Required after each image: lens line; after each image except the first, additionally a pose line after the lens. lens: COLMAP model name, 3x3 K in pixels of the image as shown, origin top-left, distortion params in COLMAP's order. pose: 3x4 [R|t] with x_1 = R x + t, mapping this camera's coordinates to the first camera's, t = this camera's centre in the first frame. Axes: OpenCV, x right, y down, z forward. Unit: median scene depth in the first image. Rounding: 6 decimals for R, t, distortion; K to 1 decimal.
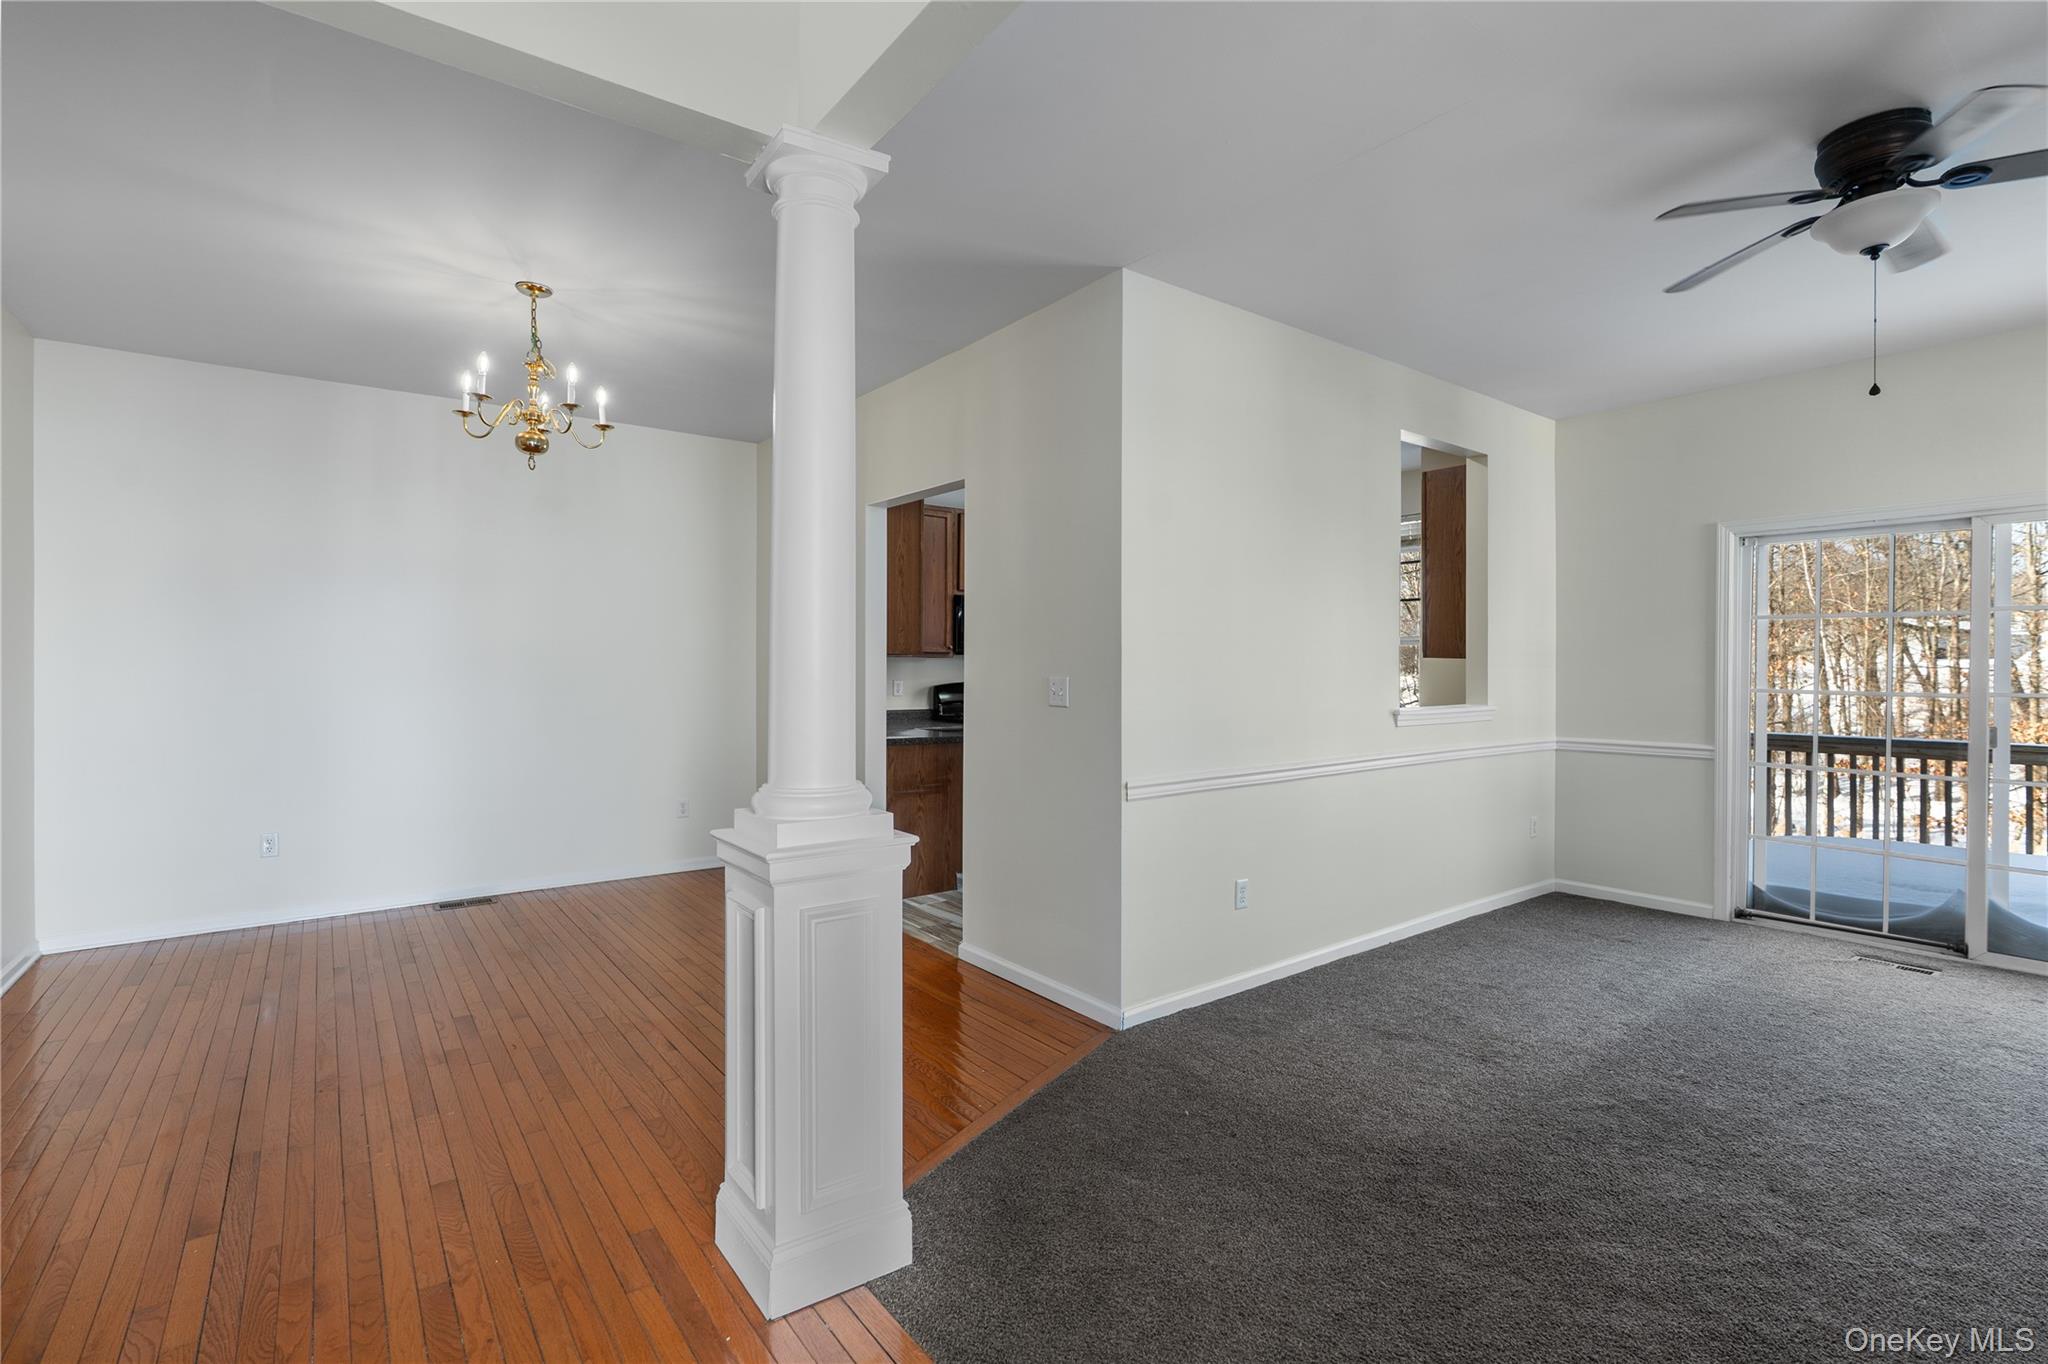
lens RADIAL K [[940.5, 0, 1014.3], [0, 940.5, 675.5], [0, 0, 1]] dist [-0.006017, 0.000797]
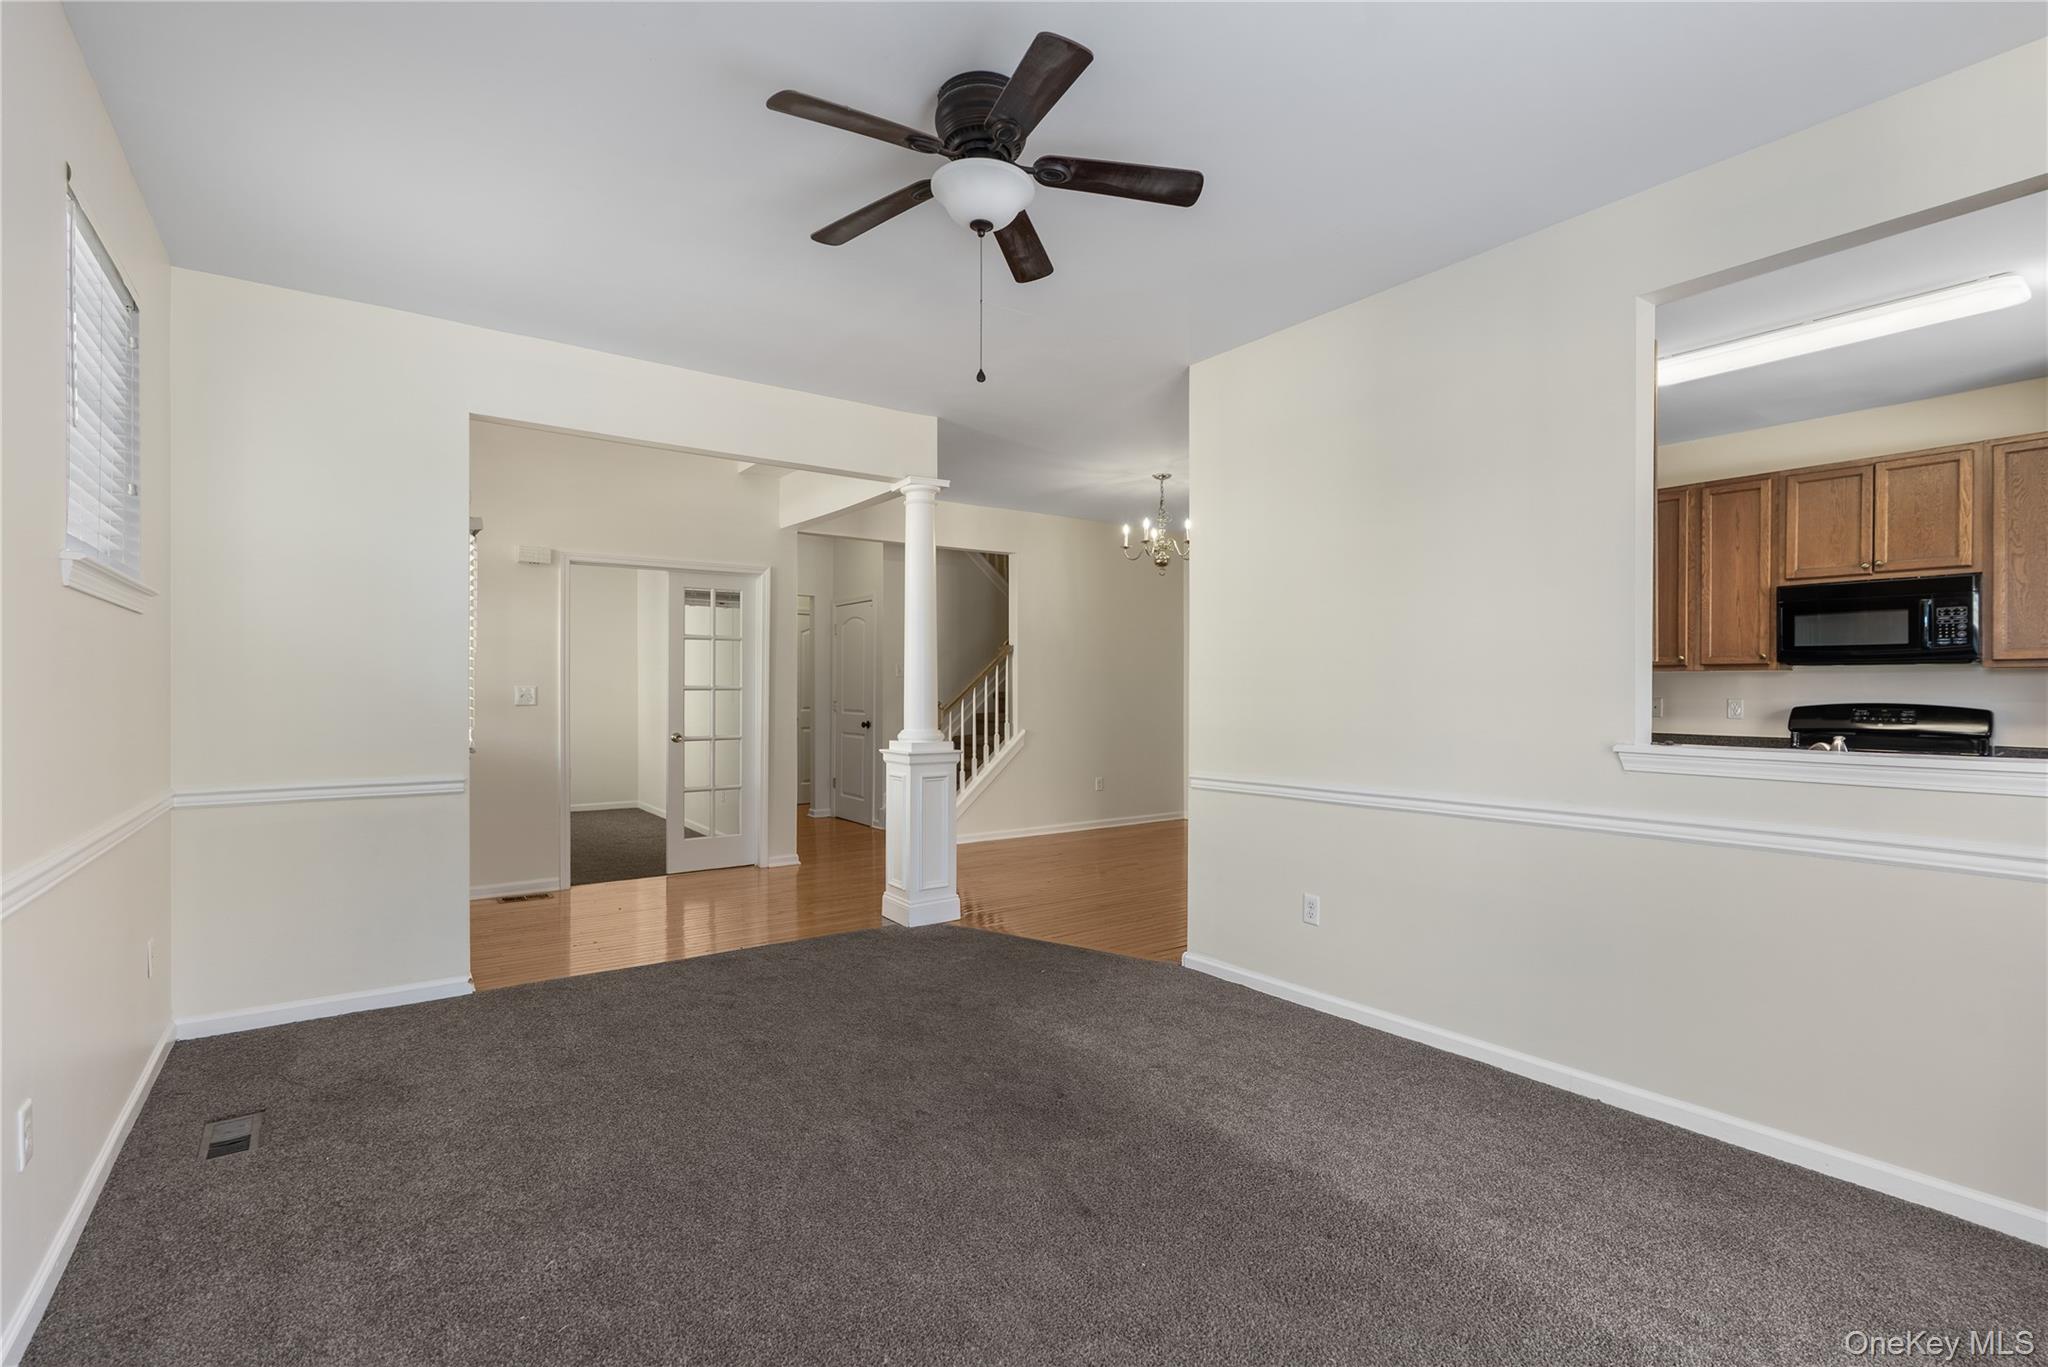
lens RADIAL K [[940.5, 0, 990.4], [0, 940.5, 688.8], [0, 0, 1]] dist [-0.006017, 0.000797]
pose [[-0.051096, -0.000904, -0.998693, 1.264740], [-0.007103, 0.999975, -0.000542, 0.002302], [0.998669, 0.007066, -0.051101, 0.719377]]
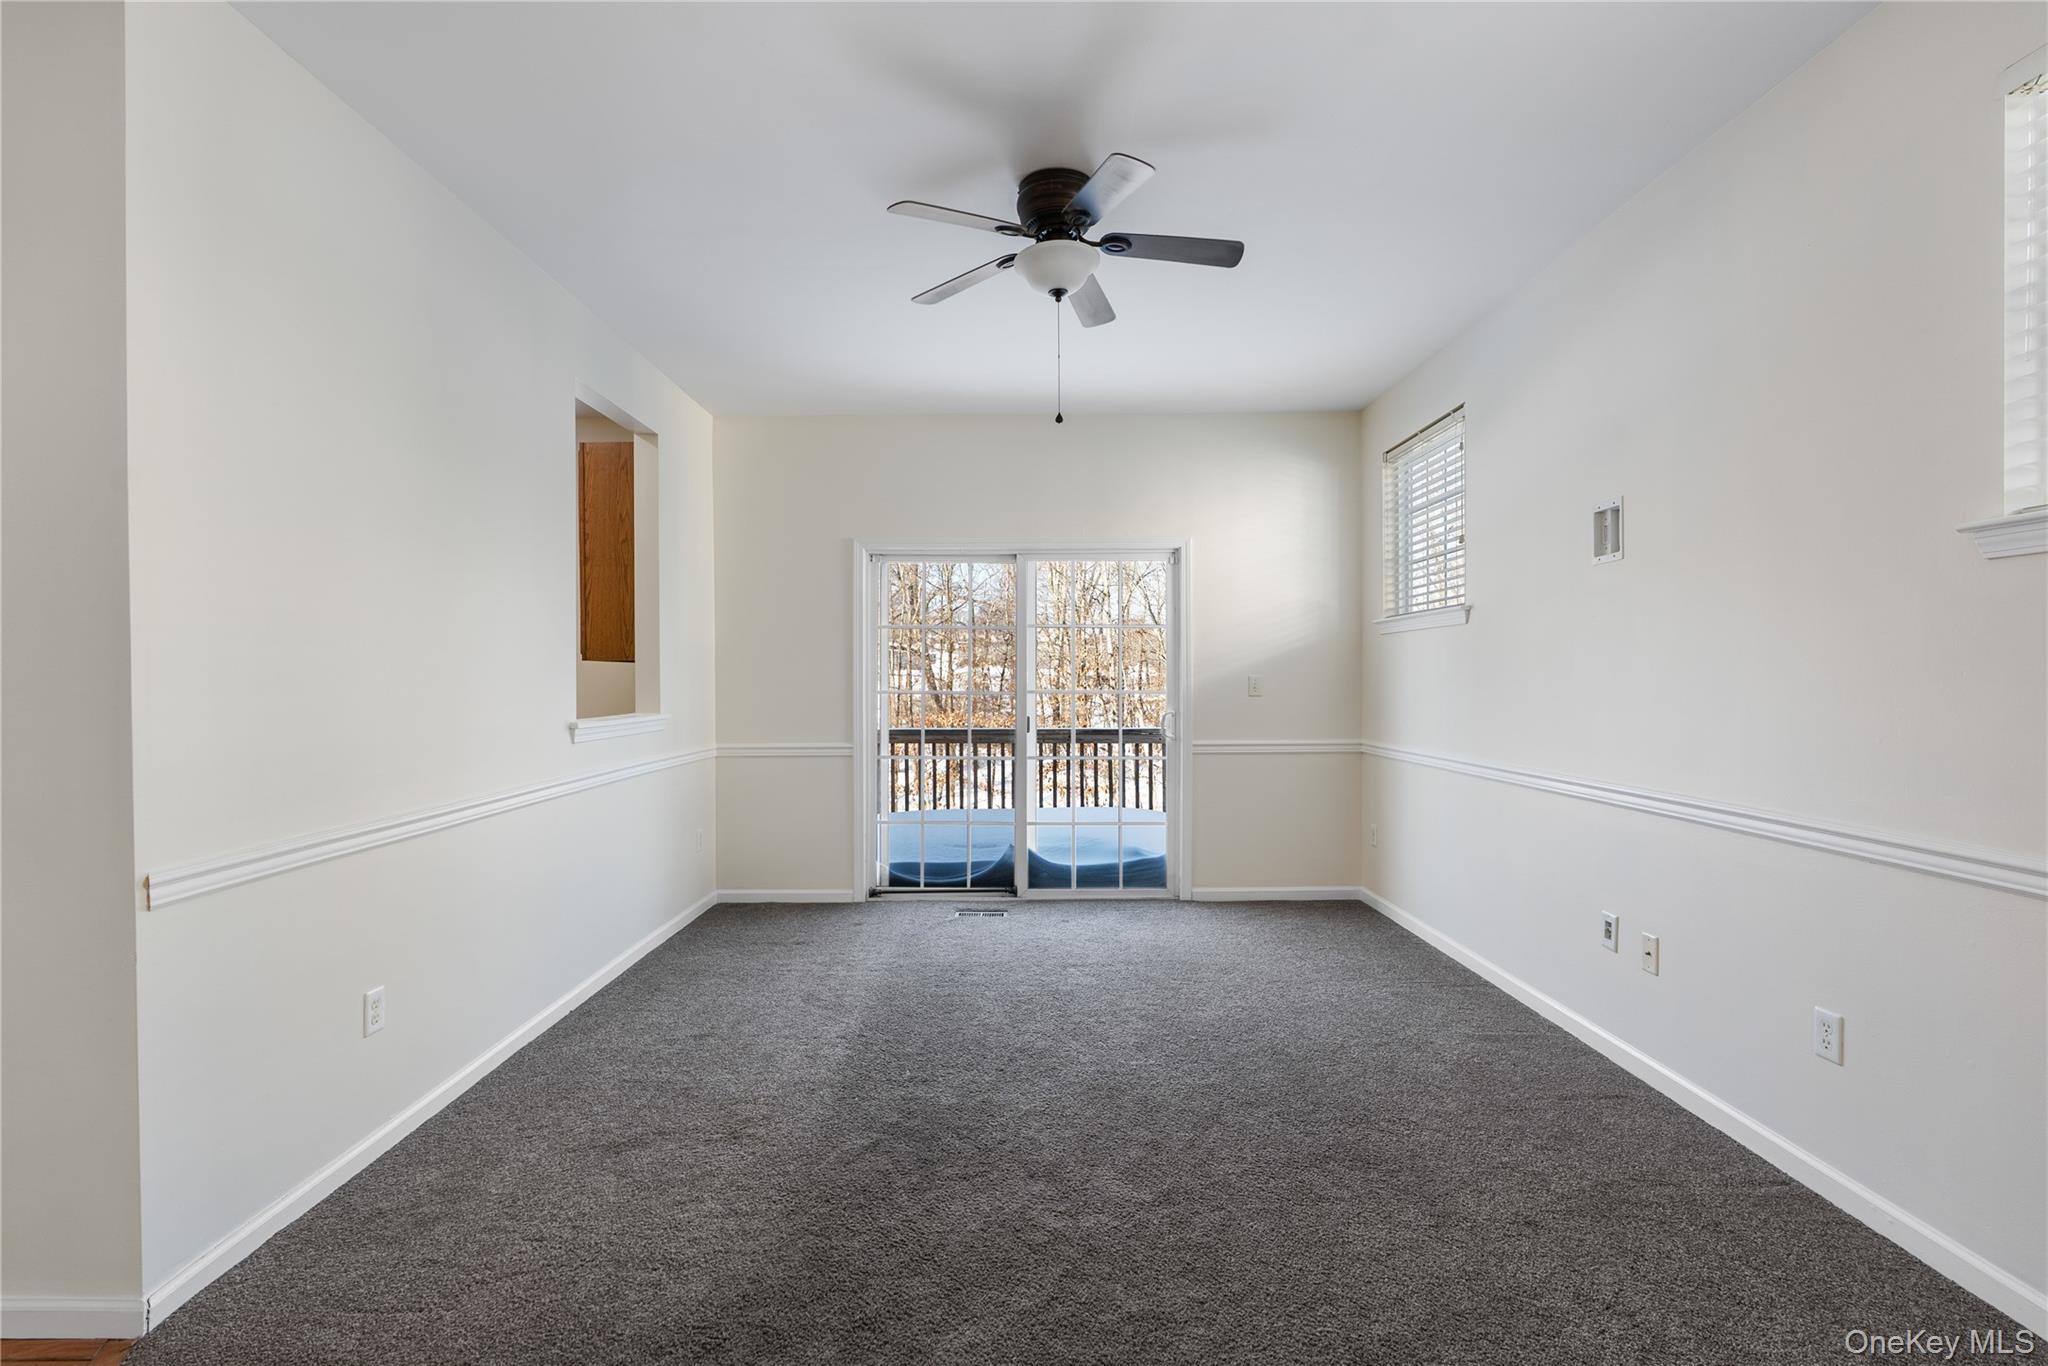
lens RADIAL K [[940.5, 0, 1019.6], [0, 940.5, 681.8], [0, 0, 1]] dist [-0.006017, 0.000797]
pose [[0.606328, -0.008812, 0.795166, -0.005176], [0.011921, 0.999927, 0.001992, 0.005088], [-0.795125, 0.008271, 0.606389, 0.238998]]
